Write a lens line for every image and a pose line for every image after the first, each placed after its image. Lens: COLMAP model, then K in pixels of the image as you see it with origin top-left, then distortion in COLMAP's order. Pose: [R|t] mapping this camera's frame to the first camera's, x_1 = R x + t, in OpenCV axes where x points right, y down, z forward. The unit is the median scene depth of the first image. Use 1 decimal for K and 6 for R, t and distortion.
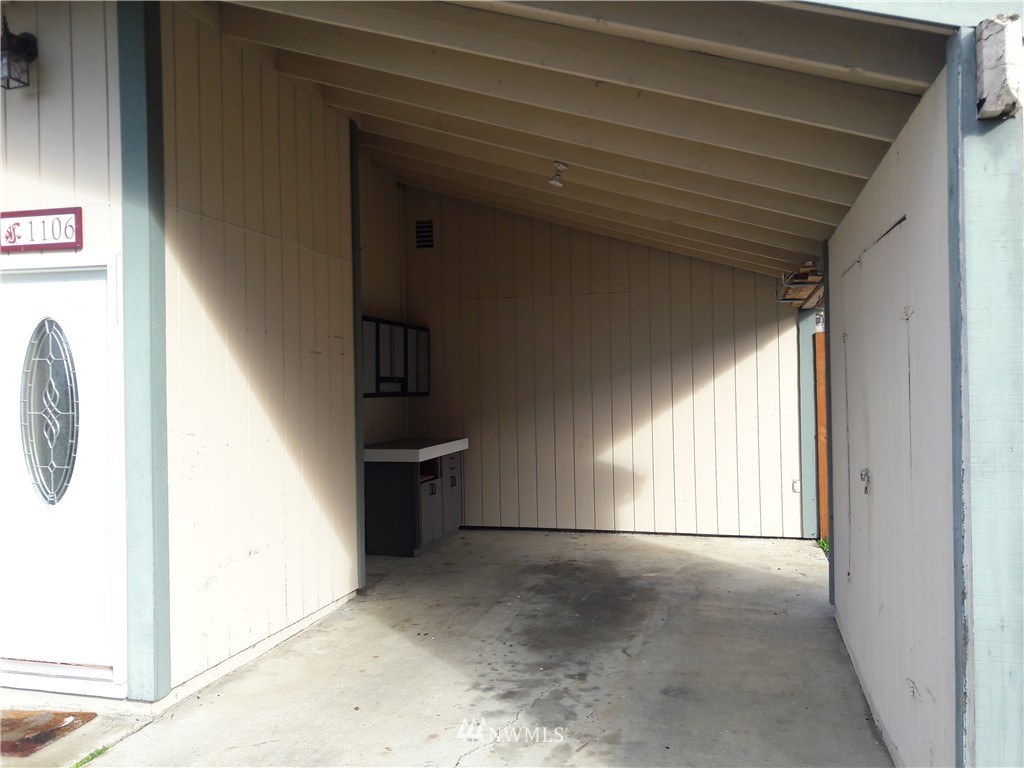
lens RADIAL K [[827.1, 0, 512.0], [0, 827.1, 384.0], [0, 0, 1]] dist [-0.034981, -0.000475]
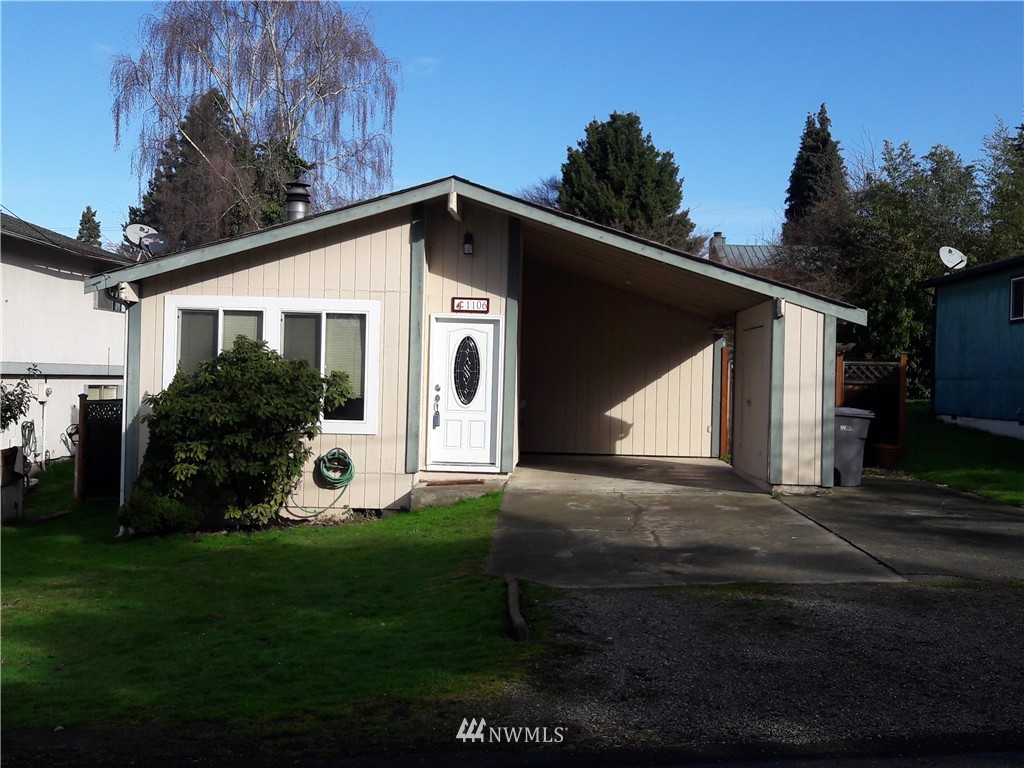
lens RADIAL K [[827.1, 0, 512.0], [0, 827.1, 384.0], [0, 0, 1]] dist [-0.034981, -0.000475]
pose [[0.990235, 0.036933, 0.134426, -0.814077], [-0.038858, 0.999176, 0.011723, 0.042286], [-0.133883, -0.016833, 0.990854, -1.823934]]
